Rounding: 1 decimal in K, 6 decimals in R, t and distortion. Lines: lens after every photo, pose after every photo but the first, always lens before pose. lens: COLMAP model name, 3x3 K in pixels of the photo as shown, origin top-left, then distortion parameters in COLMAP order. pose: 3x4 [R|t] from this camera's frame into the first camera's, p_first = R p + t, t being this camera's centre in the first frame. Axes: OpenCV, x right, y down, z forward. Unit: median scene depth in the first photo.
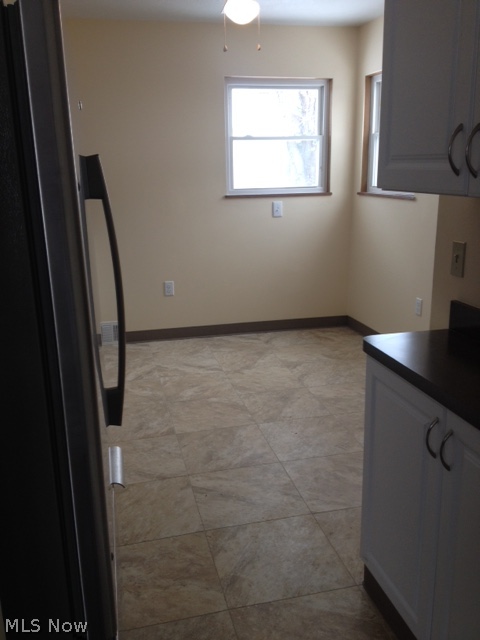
lens RADIAL K [[608.2, 0, 240.0], [0, 608.2, 320.0], [0, 0, 1]] dist [0.203899, -0.395045]
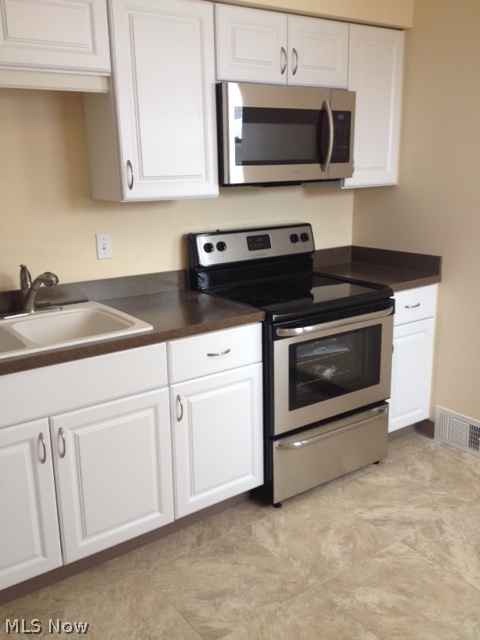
lens RADIAL K [[608.2, 0, 240.0], [0, 608.2, 320.0], [0, 0, 1]] dist [0.203899, -0.395045]
pose [[0.378878, 0.242763, -0.893038, 0.355291], [-0.222874, 0.960515, 0.166549, -0.211913], [0.898209, 0.135933, 0.418024, 0.731724]]
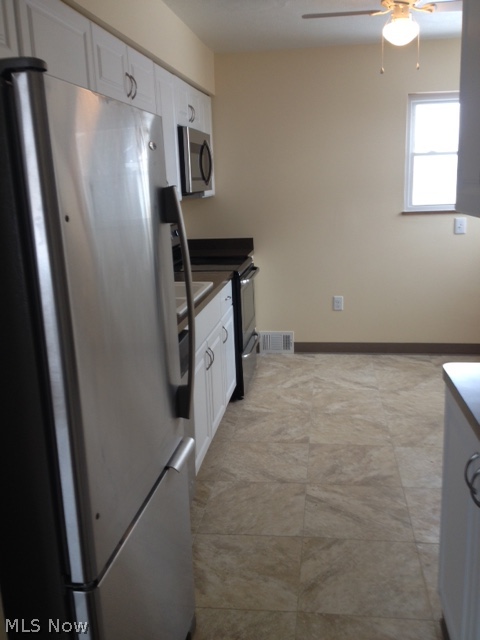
lens RADIAL K [[608.2, 0, 240.0], [0, 608.2, 320.0], [0, 0, 1]] dist [0.203899, -0.395045]
pose [[0.931533, 0.069148, -0.357022, 0.140999], [-0.076925, 0.997008, -0.007609, -0.004696], [0.355428, 0.034552, 0.934065, -0.016224]]
